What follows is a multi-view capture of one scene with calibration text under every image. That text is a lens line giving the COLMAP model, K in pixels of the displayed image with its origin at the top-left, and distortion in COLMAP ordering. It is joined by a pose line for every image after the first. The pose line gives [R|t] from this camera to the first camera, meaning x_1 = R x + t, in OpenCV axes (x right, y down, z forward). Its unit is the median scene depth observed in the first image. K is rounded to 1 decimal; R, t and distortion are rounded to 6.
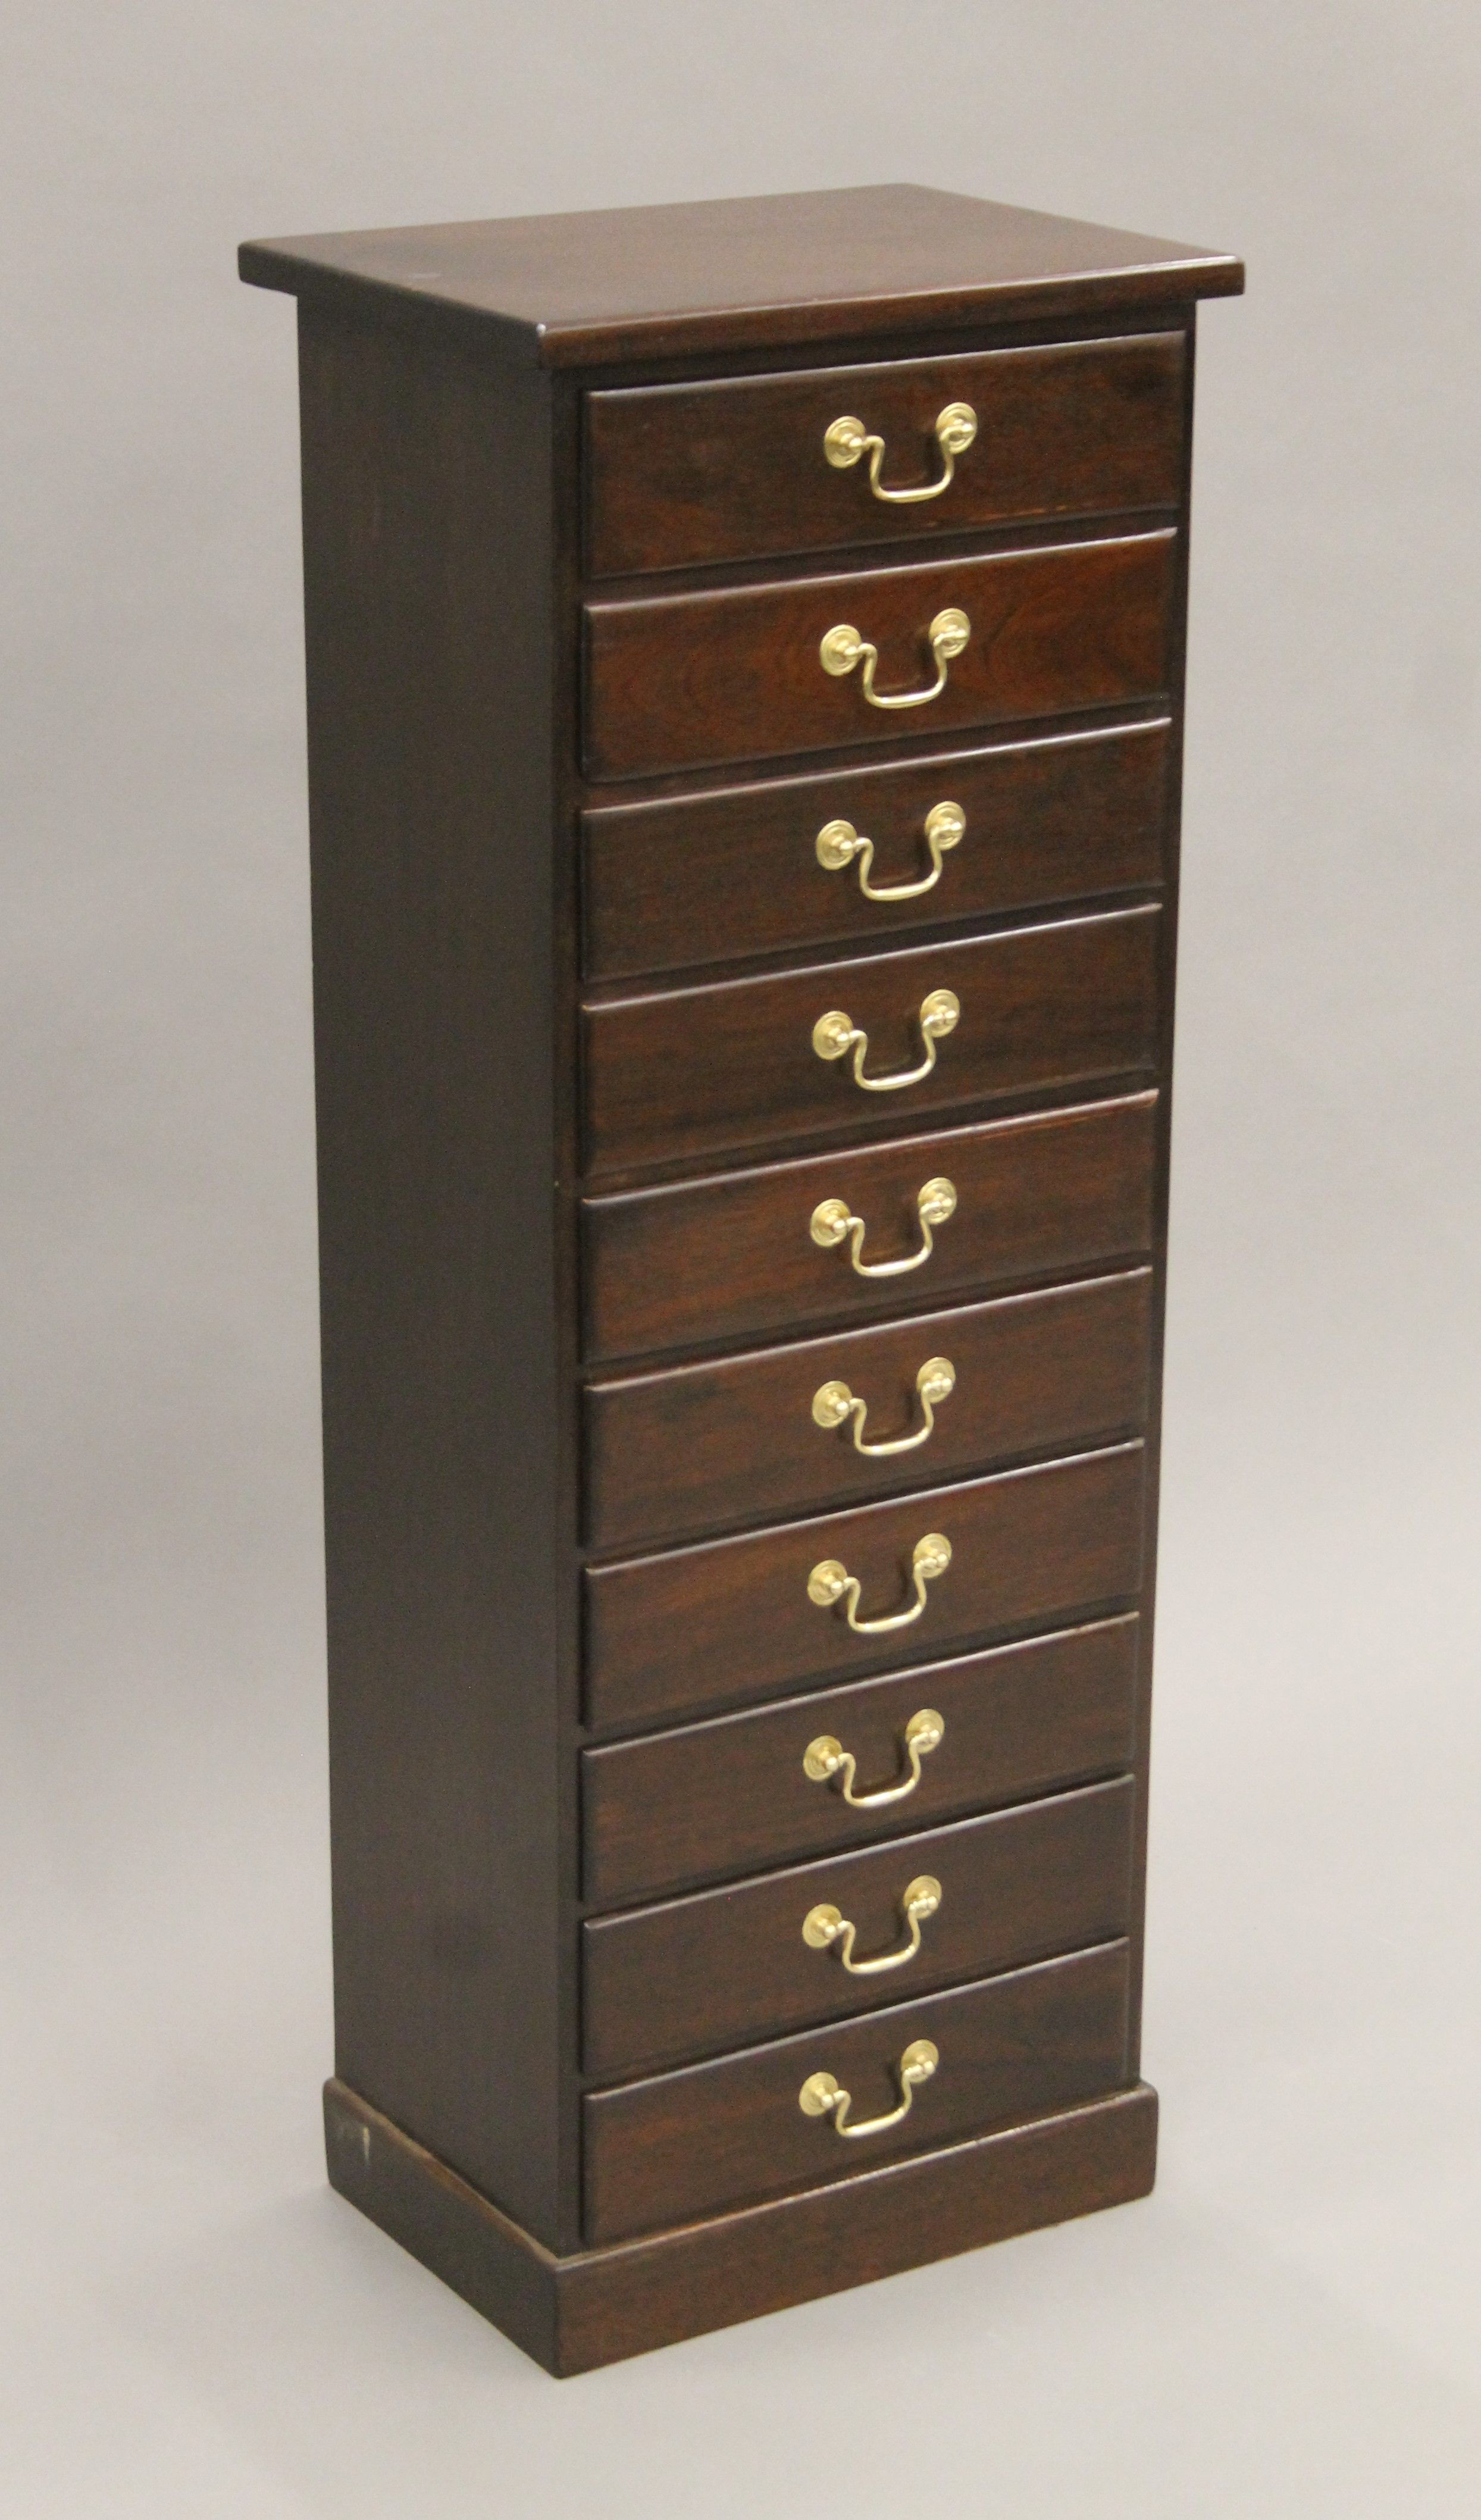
lens RADIAL K [[5648.4, 0, 736.5], [0, 5648.4, 1259.5], [0, 0, 1]] dist [0.134126, 0.000000]
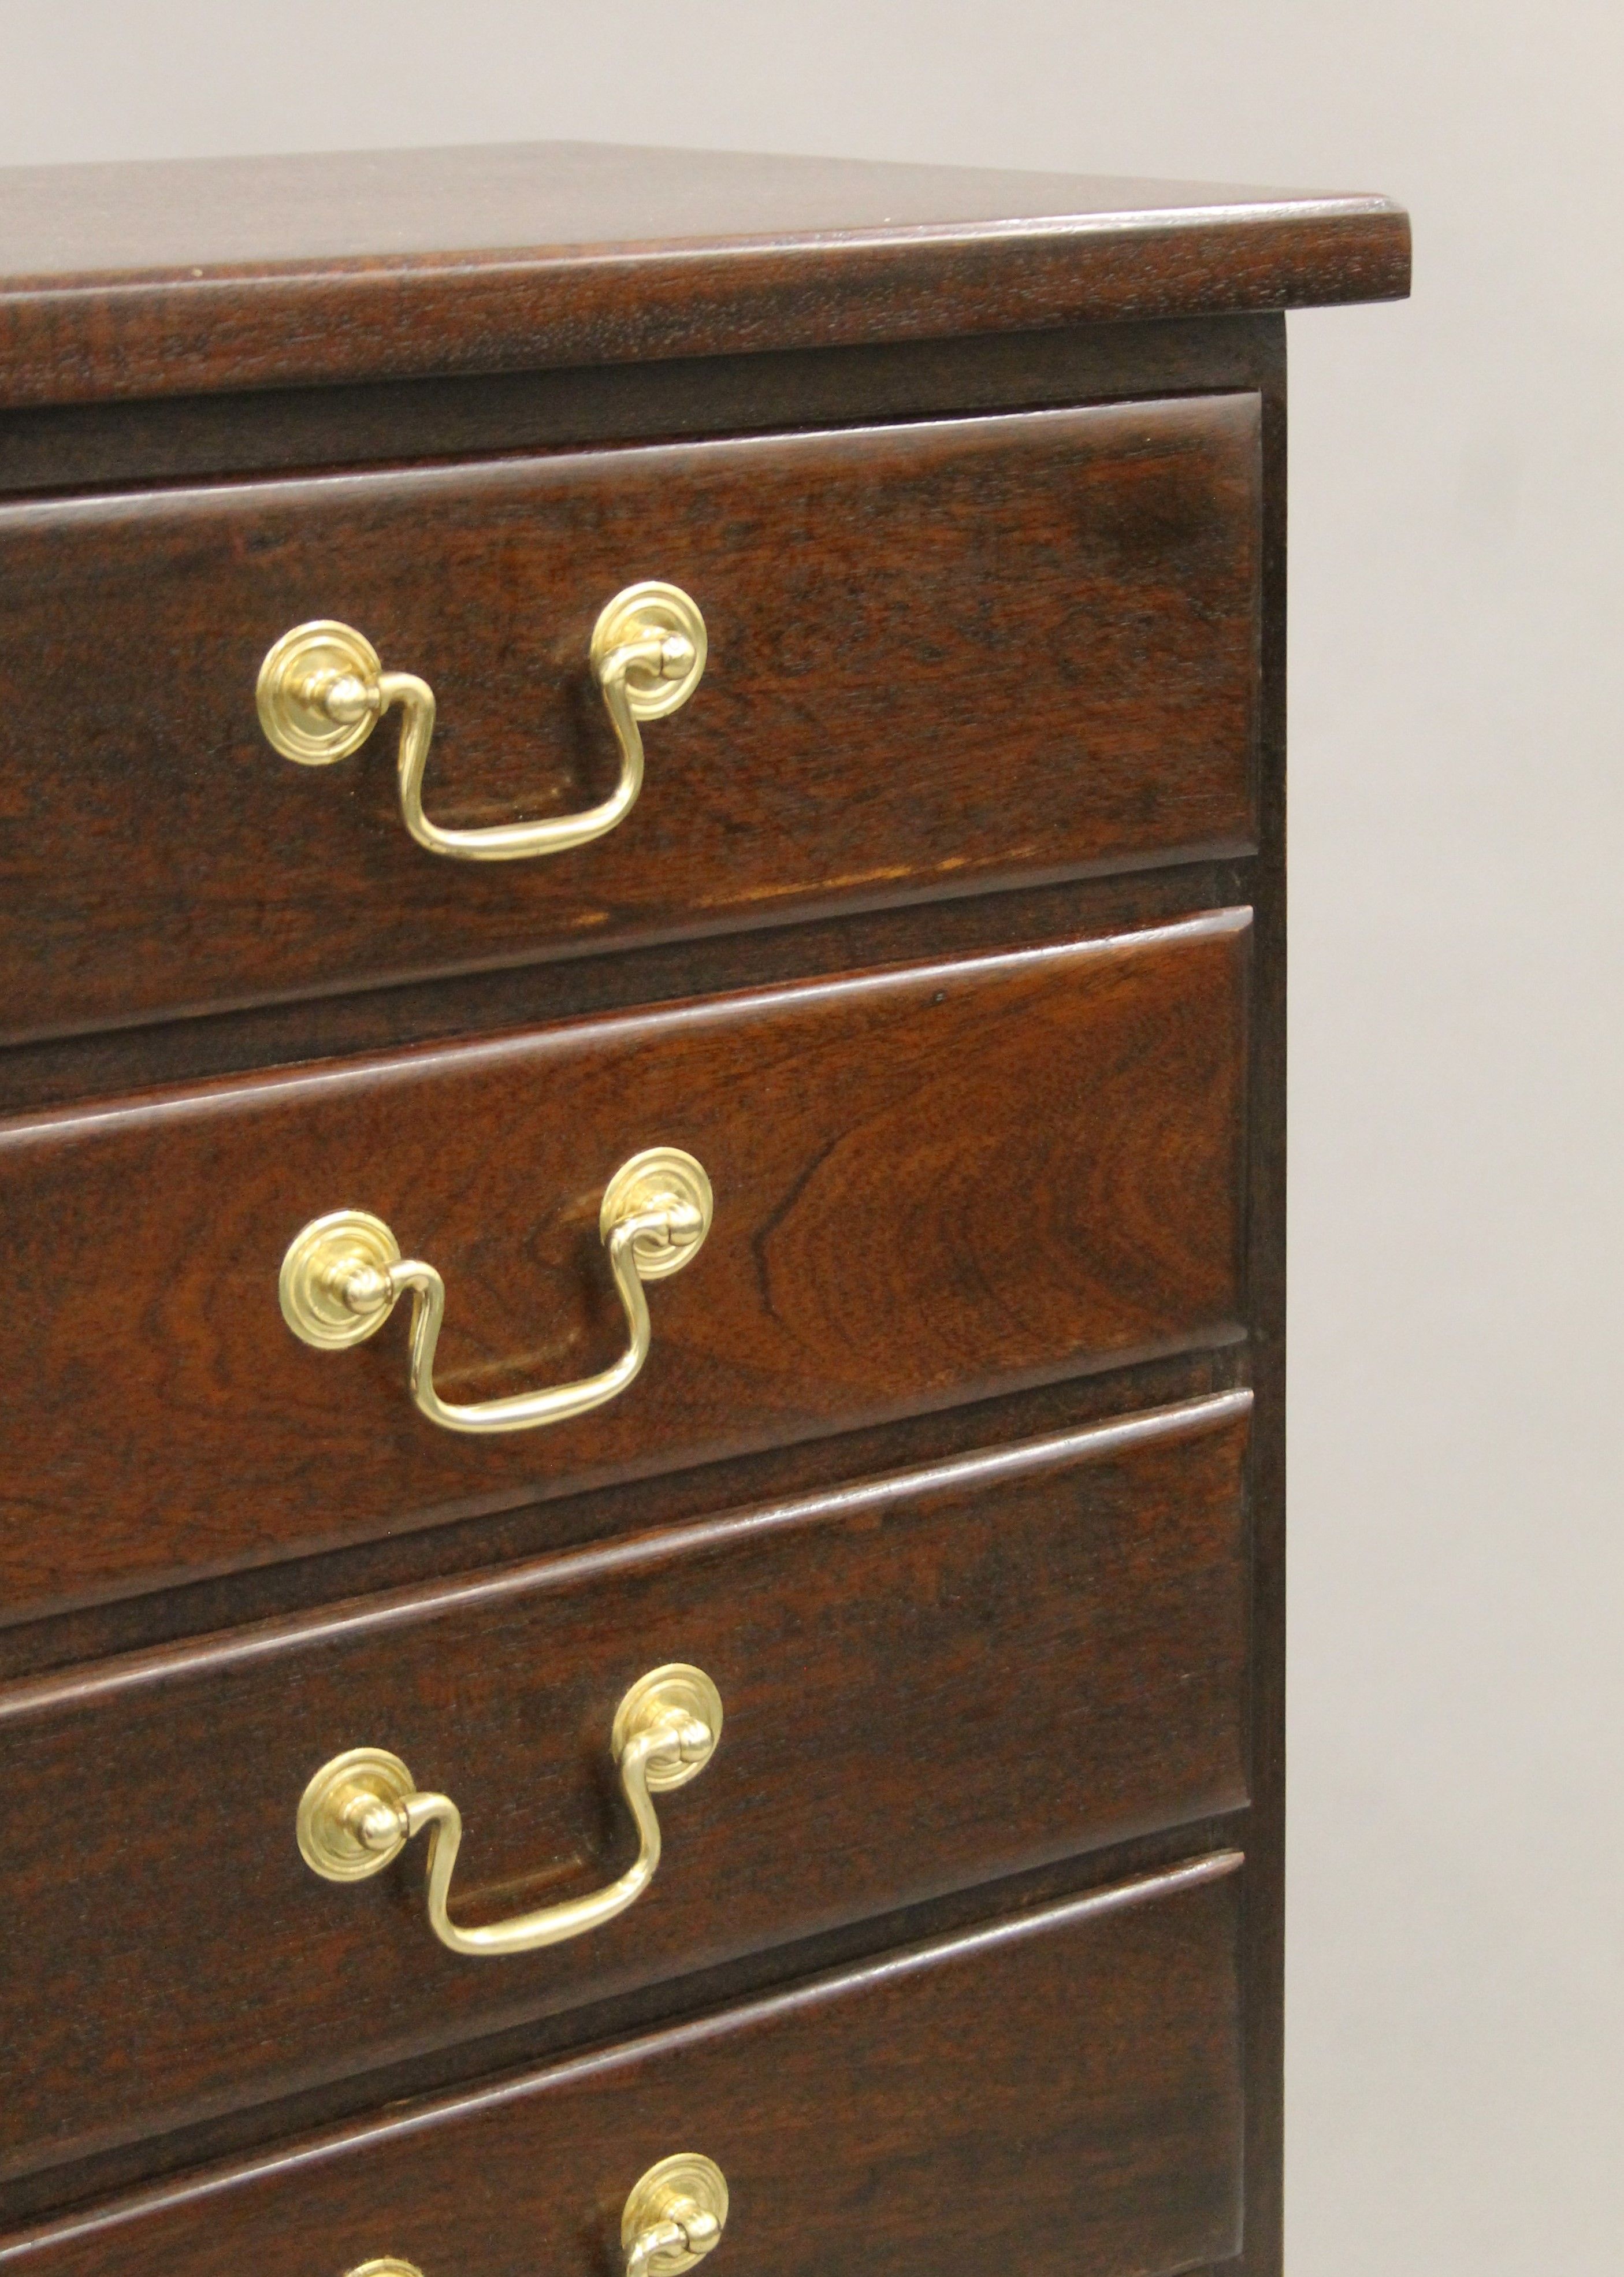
lens RADIAL K [[5013.7, 0, 813.0], [0, 5013.7, 1138.8], [0, 0, 1]] dist [0.005730, 0.000000]
pose [[0.999164, -0.031053, 0.026590, 0.039304], [0.033093, 0.996240, -0.080072, -0.089371], [-0.024003, 0.080885, 0.996434, 0.679202]]
